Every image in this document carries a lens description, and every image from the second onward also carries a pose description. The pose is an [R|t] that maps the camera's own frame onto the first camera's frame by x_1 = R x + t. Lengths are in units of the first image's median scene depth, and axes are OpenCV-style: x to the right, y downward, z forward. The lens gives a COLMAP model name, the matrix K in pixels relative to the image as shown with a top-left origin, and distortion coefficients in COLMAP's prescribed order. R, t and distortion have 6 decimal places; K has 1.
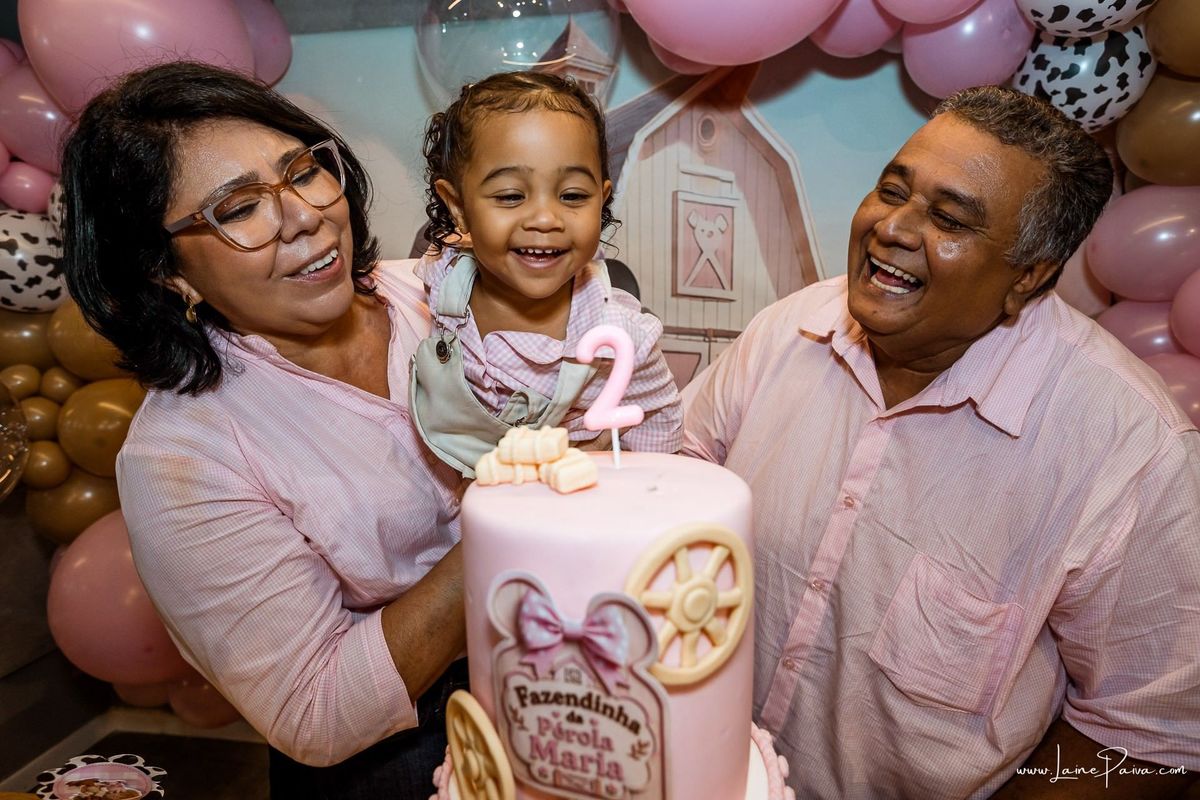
lens RADIAL K [[725.6, 0, 600.0], [0, 725.6, 400.0], [0, 0, 1]] dist [-0.034851, 0.033390]
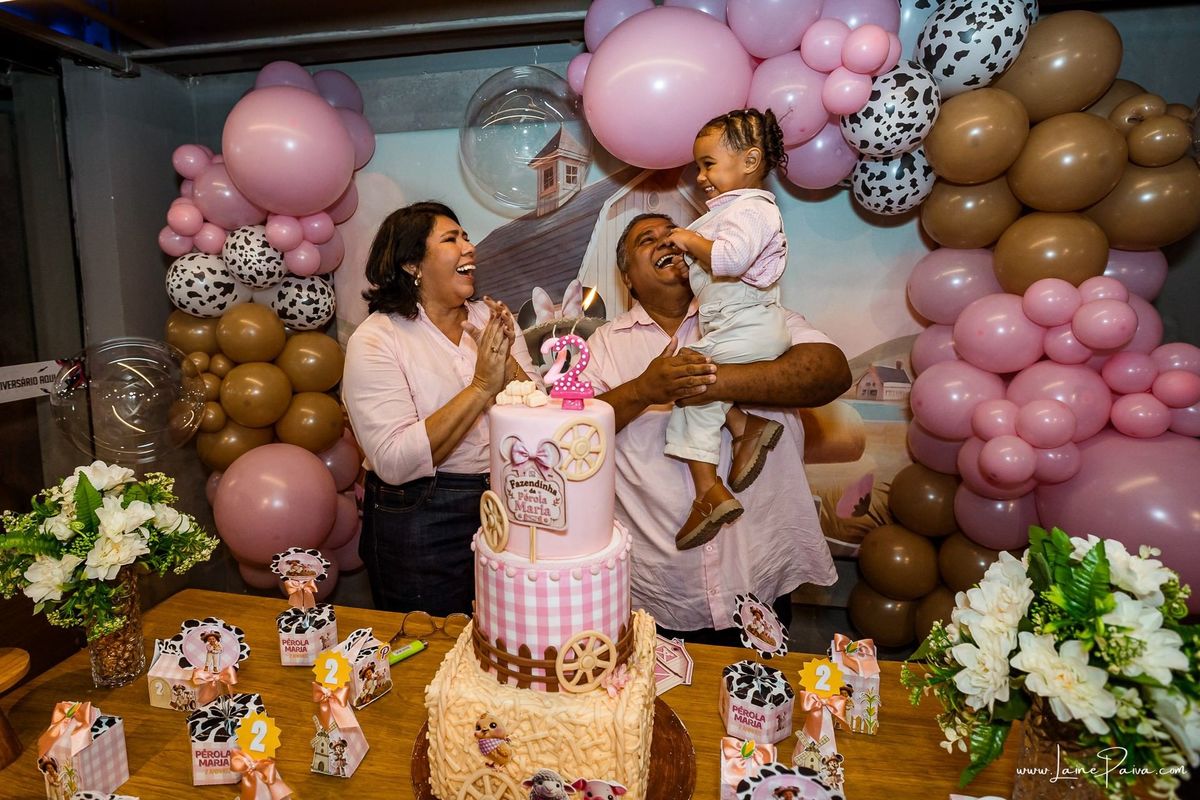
lens RADIAL K [[628.5, 0, 551.9], [0, 628.5, 372.0], [0, 0, 1]] dist [-0.064275, 0.027429]
pose [[0.997504, 0.023020, -0.066759, 0.162823], [-0.025288, 0.999125, -0.033320, 0.084455], [0.065934, 0.034925, 0.997213, -1.165492]]
